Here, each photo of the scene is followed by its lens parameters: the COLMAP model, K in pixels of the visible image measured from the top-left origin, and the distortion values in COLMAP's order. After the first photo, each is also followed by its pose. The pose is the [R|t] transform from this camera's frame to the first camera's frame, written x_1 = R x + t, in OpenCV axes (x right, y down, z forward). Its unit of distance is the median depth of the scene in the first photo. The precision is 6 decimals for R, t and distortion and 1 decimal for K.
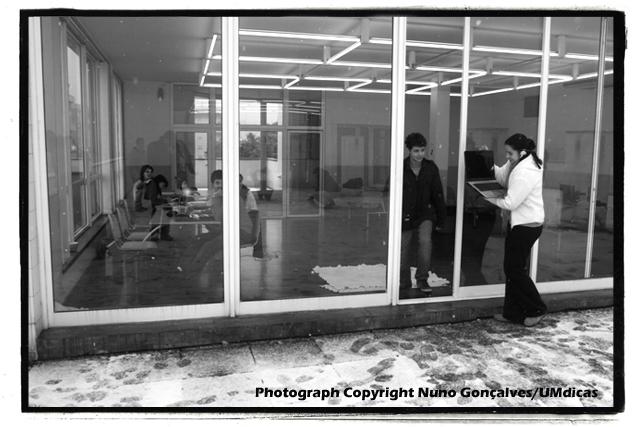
lens RADIAL K [[903.3, 0, 319.4], [0, 903.3, 211.5], [0, 0, 1]] dist [-0.083407, 0.000000]
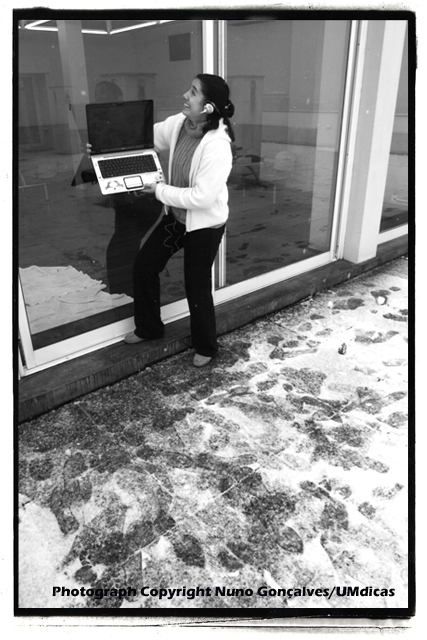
lens RADIAL K [[469.2, 0, 211.1], [0, 469.2, 322.6], [0, 0, 1]] dist [-0.032515, 0.008762]
pose [[0.945213, -0.162871, 0.282924, 0.135678], [0.038236, 0.915923, 0.399530, -0.066125], [-0.324208, -0.366823, 0.871969, 0.730959]]
